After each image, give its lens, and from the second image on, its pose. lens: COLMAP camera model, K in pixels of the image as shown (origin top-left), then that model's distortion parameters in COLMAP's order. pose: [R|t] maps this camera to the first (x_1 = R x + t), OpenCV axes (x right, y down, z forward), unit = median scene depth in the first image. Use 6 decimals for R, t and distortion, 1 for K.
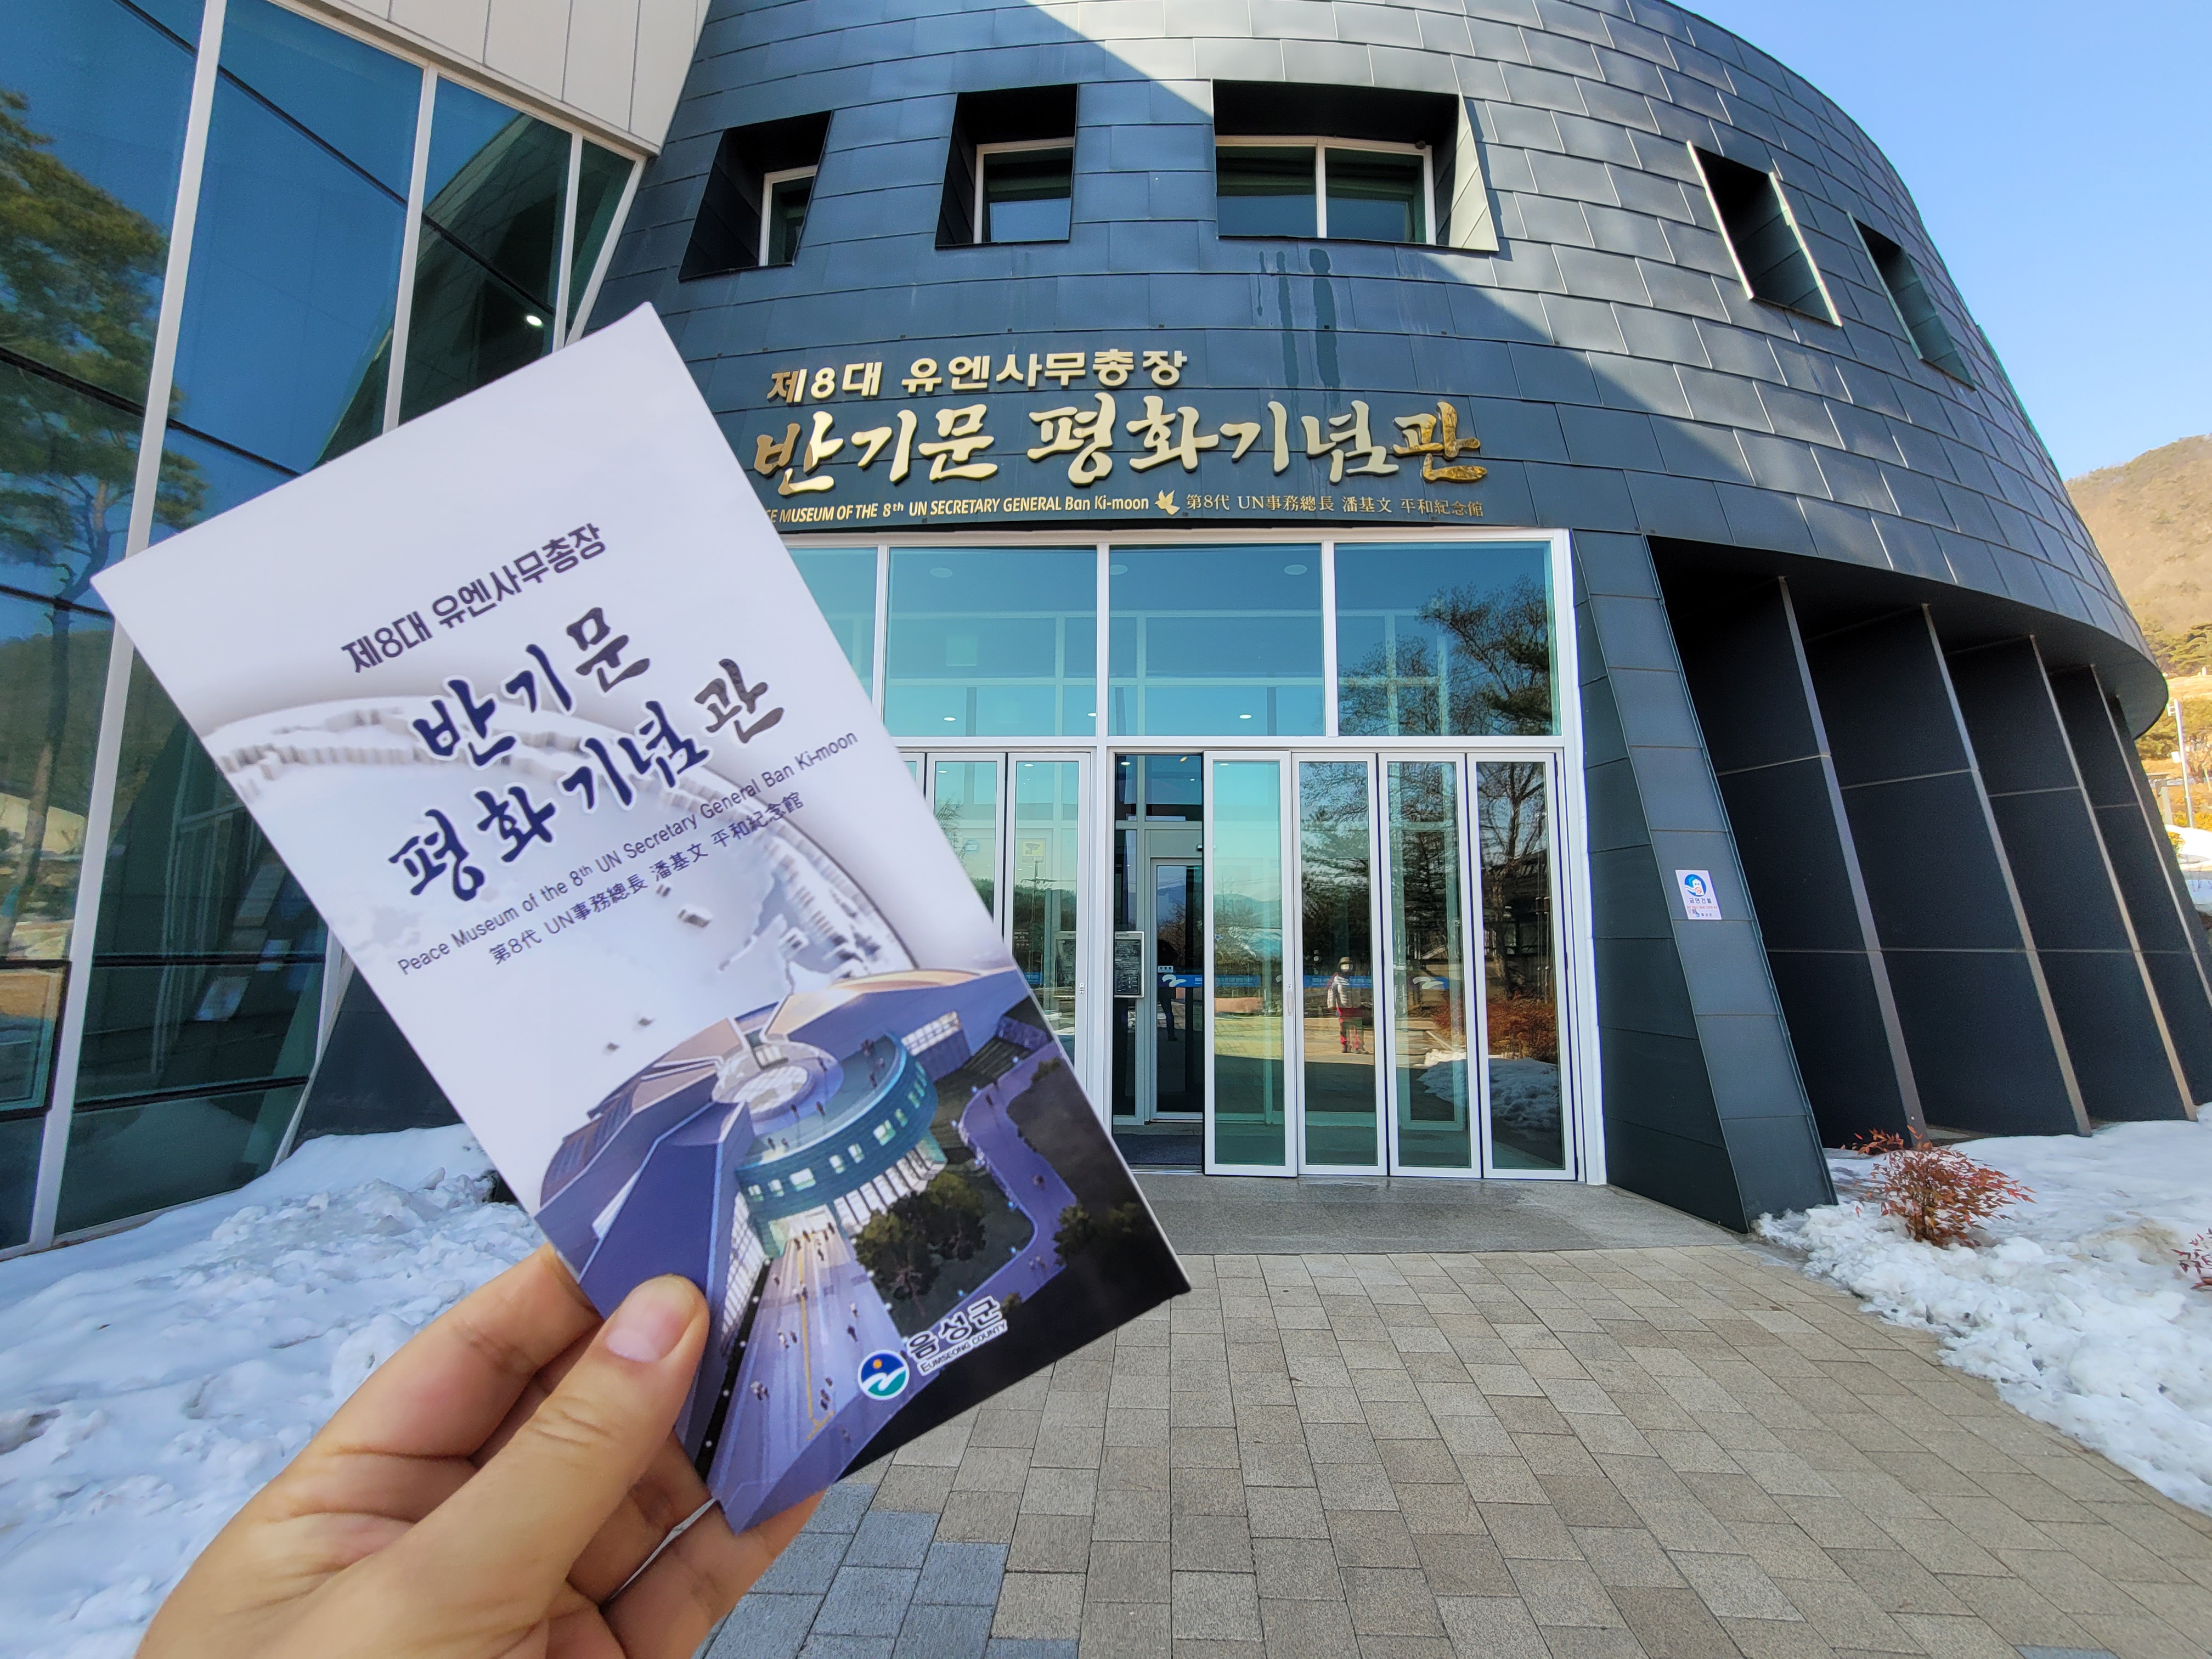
lens RADIAL K [[897.8, 0, 1122.2], [0, 897.8, 831.2], [0, 0, 1]] dist [-0.001099, -0.000094]
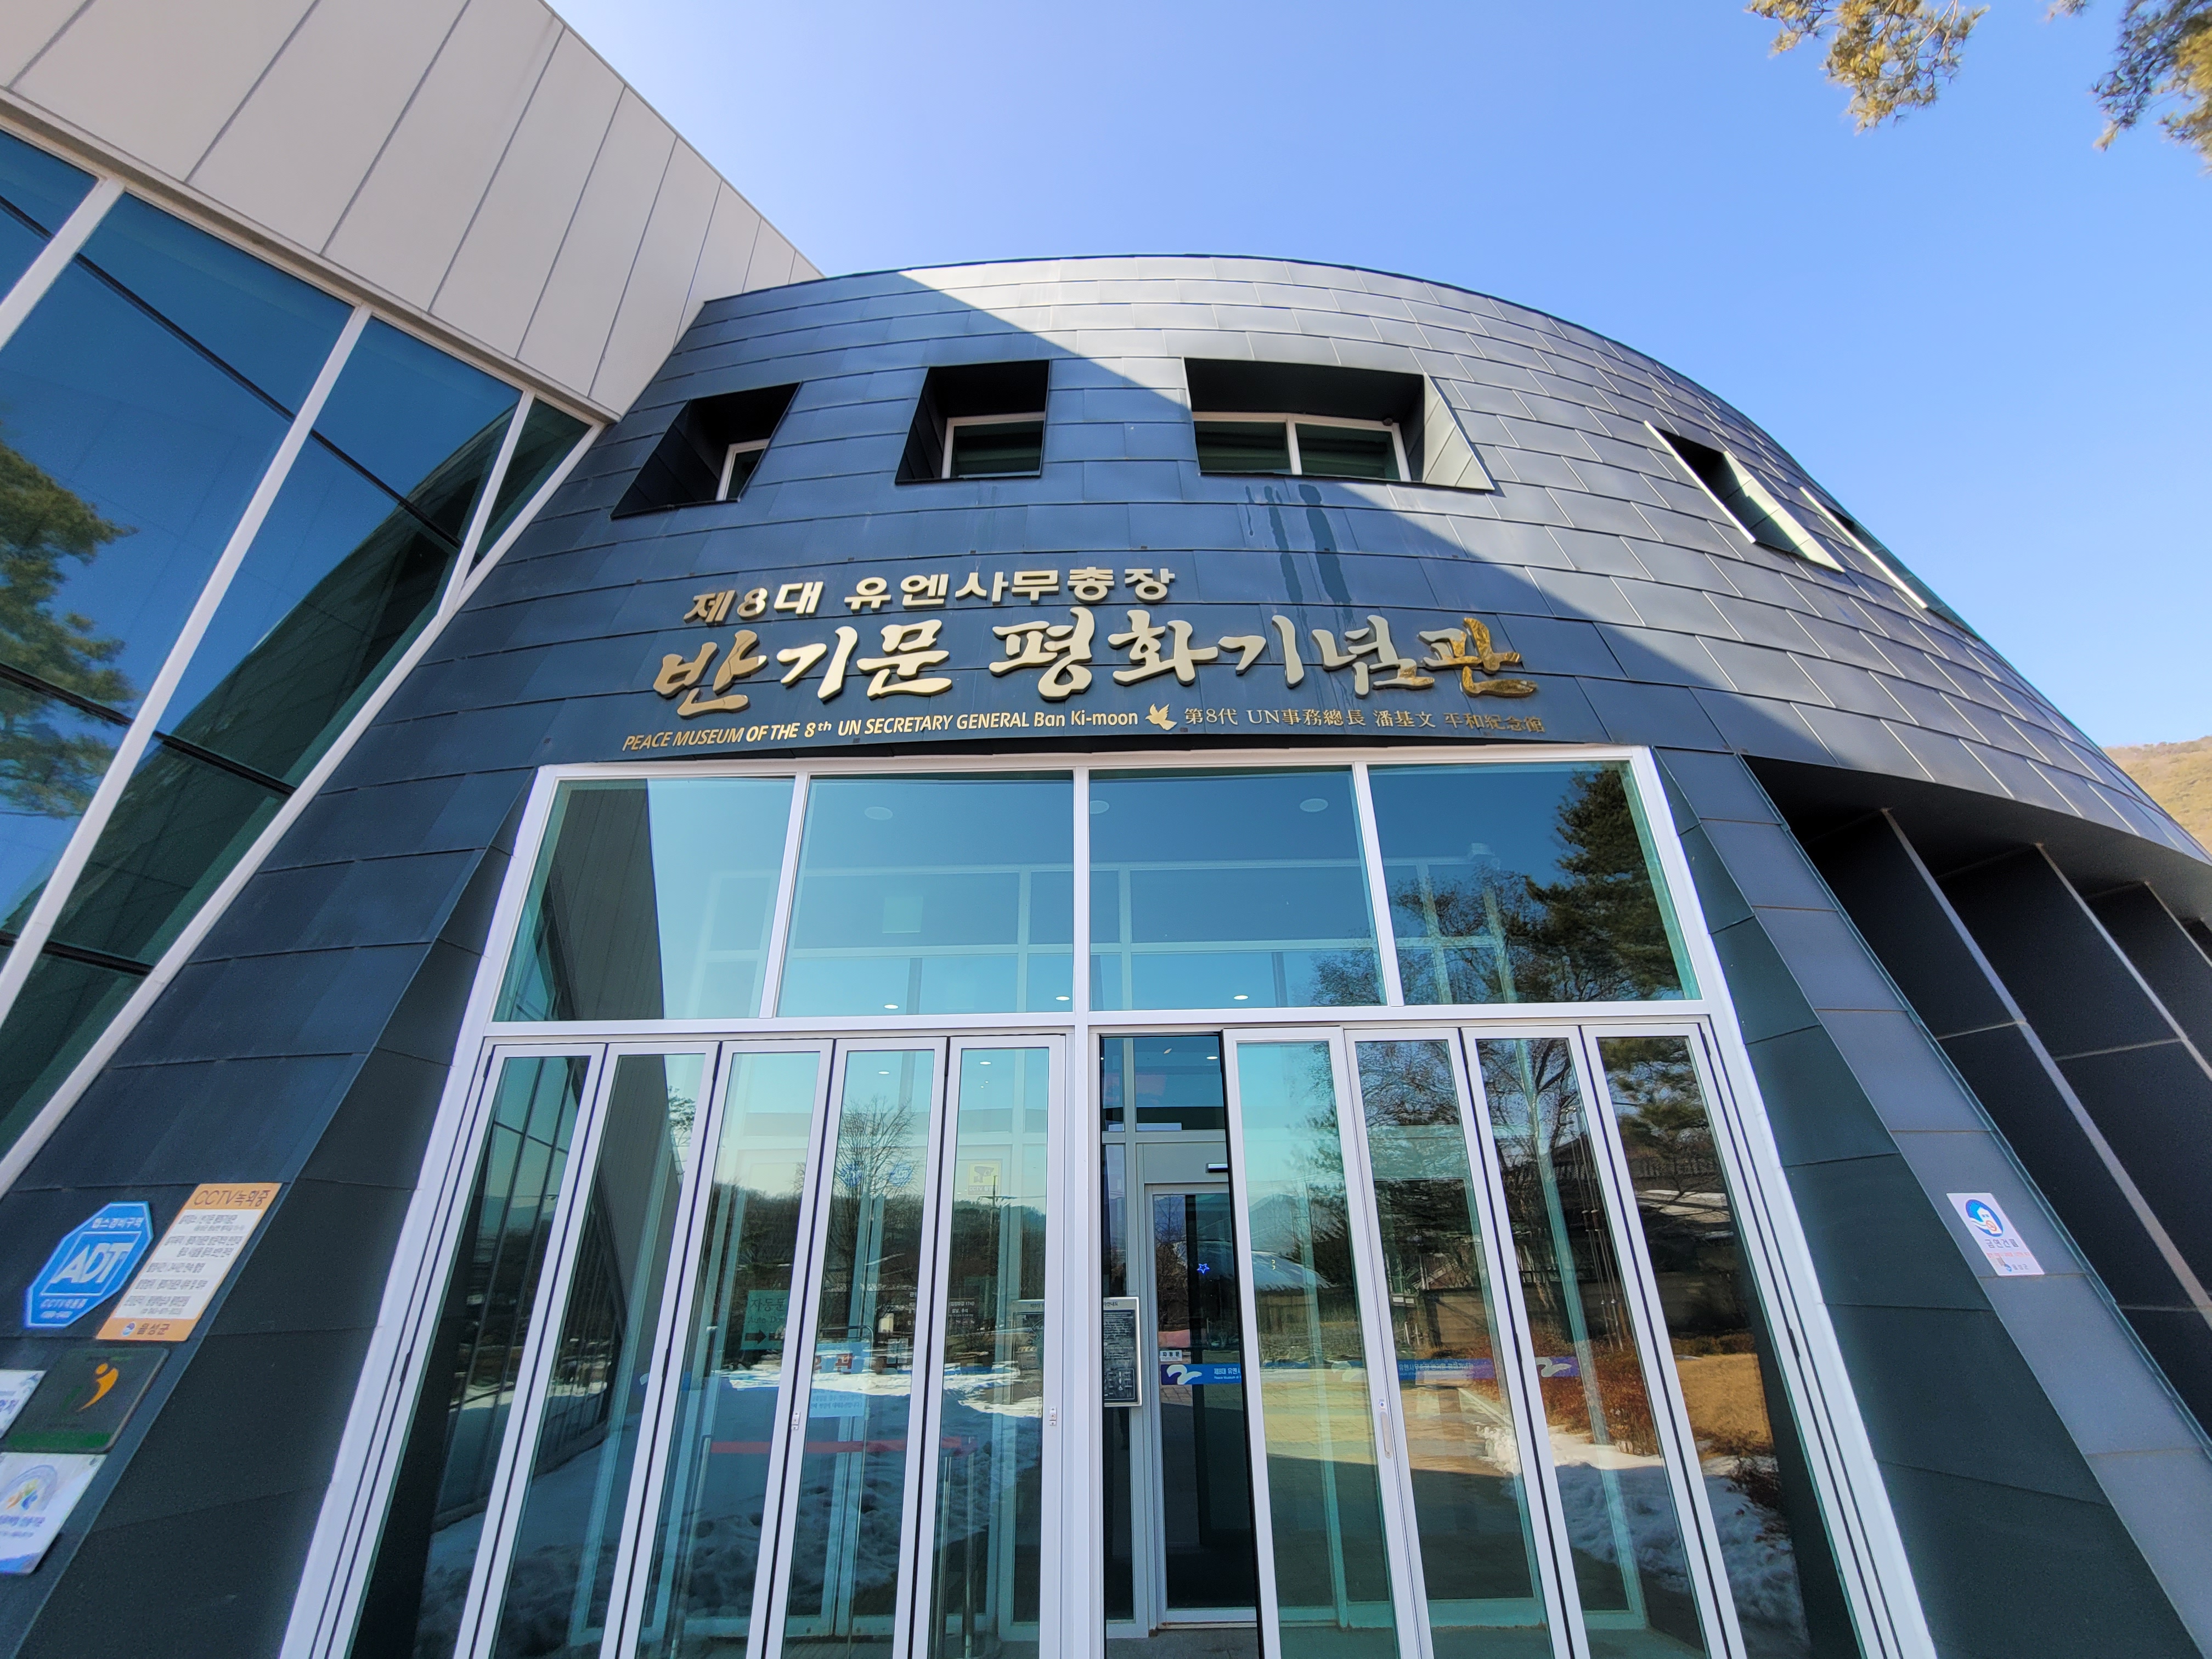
lens RADIAL K [[897.8, 0, 1122.2], [0, 897.8, 831.2], [0, 0, 1]] dist [-0.001099, -0.000094]
pose [[0.999073, -0.008476, 0.042210, -0.018525], [0.021645, 0.946398, -0.322277, -0.008460], [-0.037216, 0.322892, 0.945704, 0.255399]]
